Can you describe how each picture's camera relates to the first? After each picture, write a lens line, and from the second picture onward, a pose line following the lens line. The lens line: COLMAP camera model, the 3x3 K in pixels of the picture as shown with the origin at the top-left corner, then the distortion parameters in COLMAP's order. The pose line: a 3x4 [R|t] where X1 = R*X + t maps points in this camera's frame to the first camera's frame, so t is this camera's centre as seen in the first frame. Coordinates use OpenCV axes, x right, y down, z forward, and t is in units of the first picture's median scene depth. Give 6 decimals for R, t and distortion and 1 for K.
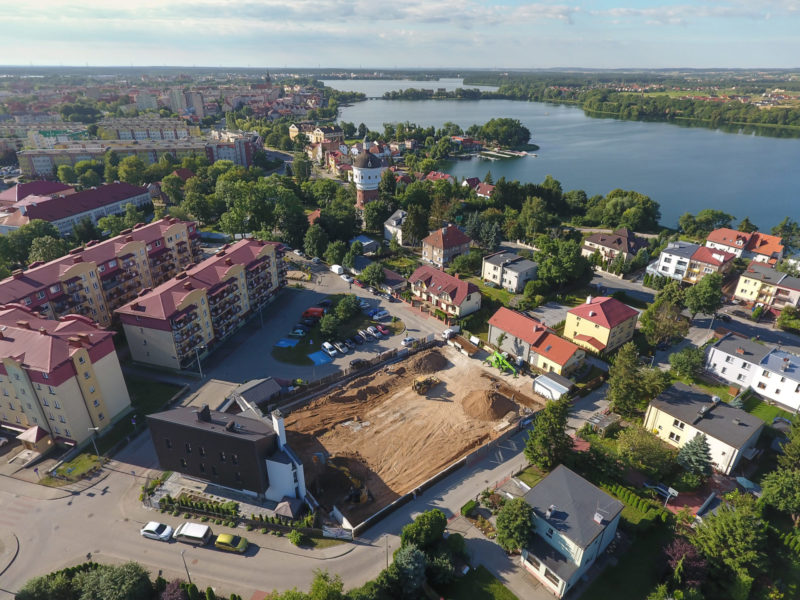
lens RADIAL K [[468.9, 0, 399.7], [0, 468.9, 303.5], [0, 0, 1]] dist [0.003345, -0.001036]
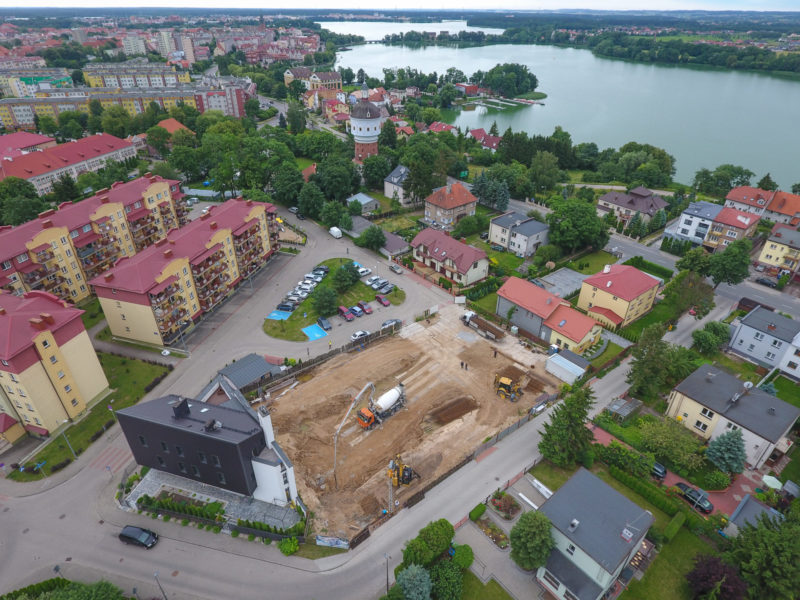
lens RADIAL K [[468.9, 0, 400.0], [0, 468.9, 294.3], [0, 0, 1]] dist [0.003345, -0.001036]
pose [[0.999998, 0.001892, 0.000769, -0.002170], [-0.001948, 0.996727, 0.080817, -0.030174], [-0.000613, -0.080819, 0.996729, 0.074481]]
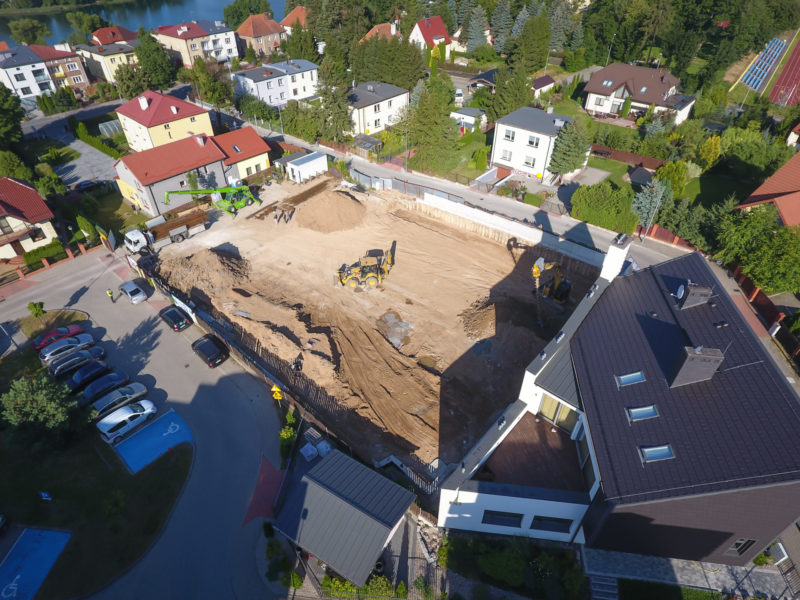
lens RADIAL K [[468.9, 0, 398.7], [0, 468.9, 293.7], [0, 0, 1]] dist [0.003345, -0.001036]
pose [[-0.165639, -0.626003, 0.762027, -0.366451], [0.443786, 0.642728, 0.624463, -0.090165], [-0.880692, 0.441612, 0.171351, 0.645136]]
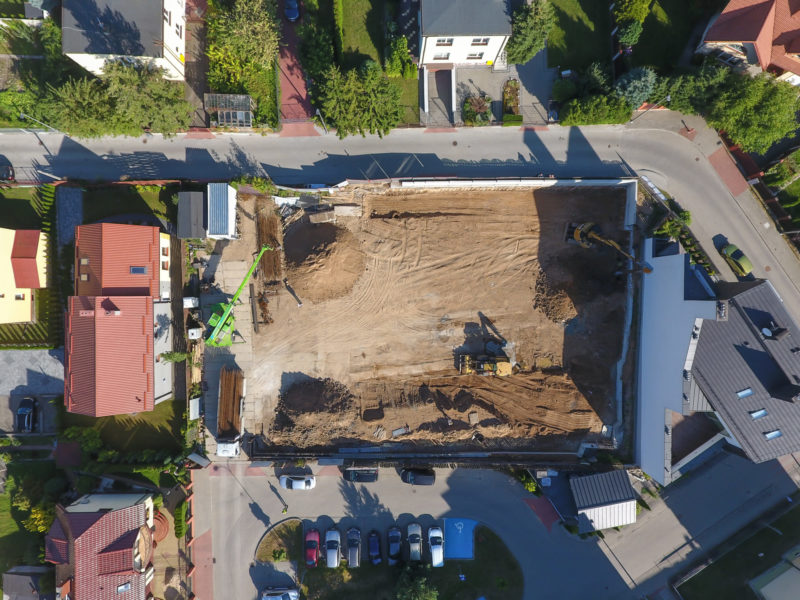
lens RADIAL K [[468.9, 0, 399.2], [0, 468.9, 298.2], [0, 0, 1]] dist [0.003345, -0.001036]
pose [[-0.779010, -0.626312, -0.029611, 0.072195], [0.261890, -0.367922, 0.892215, -0.265861], [-0.569699, 0.687289, 0.450639, 0.529757]]
